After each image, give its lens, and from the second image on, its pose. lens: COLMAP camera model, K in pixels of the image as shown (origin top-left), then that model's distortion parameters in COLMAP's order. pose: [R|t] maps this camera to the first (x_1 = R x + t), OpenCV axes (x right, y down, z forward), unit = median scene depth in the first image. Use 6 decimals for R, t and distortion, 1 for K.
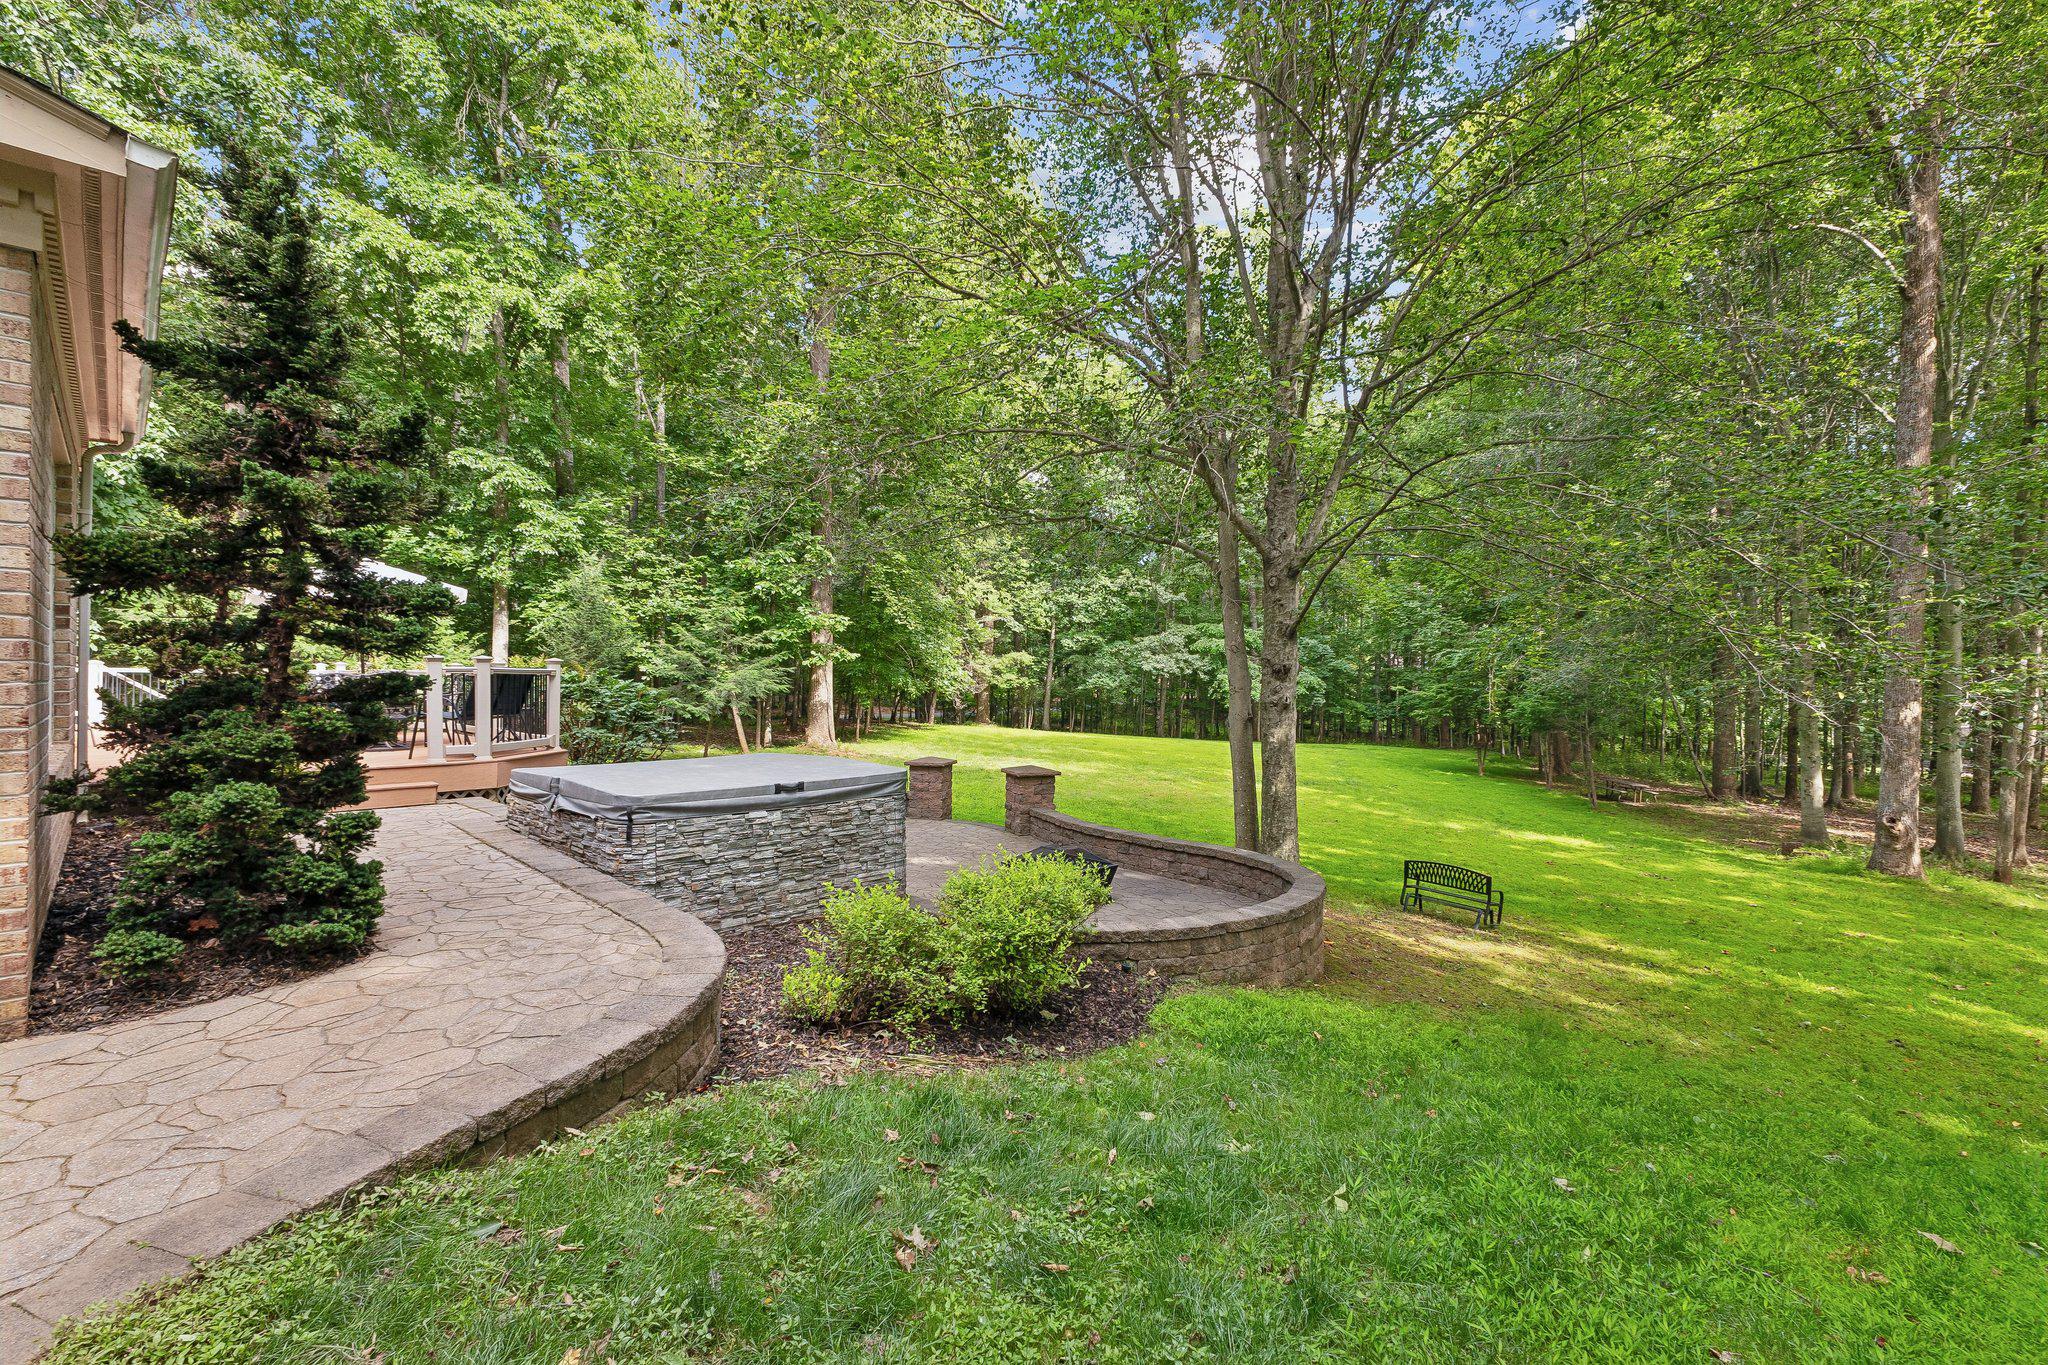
lens RADIAL K [[888.7, 0, 1033.0], [0, 888.7, 686.2], [0, 0, 1]] dist [0.001082, 0.000217]
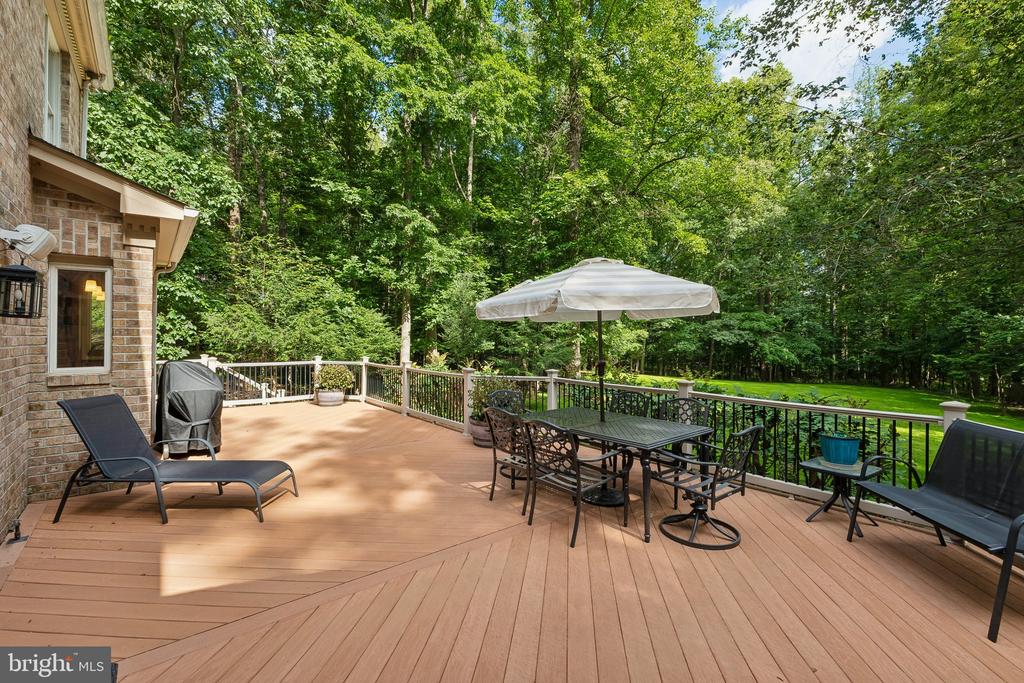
lens RADIAL K [[444.4, 0, 507.3], [0, 444.4, 339.1], [0, 0, 1]] dist [0.001082, 0.000217]
pose [[0.993818, 0.002490, -0.110995, -0.350959], [-0.002917, 0.999989, -0.003680, -0.033691], [0.110984, 0.003981, 0.993814, 0.259661]]
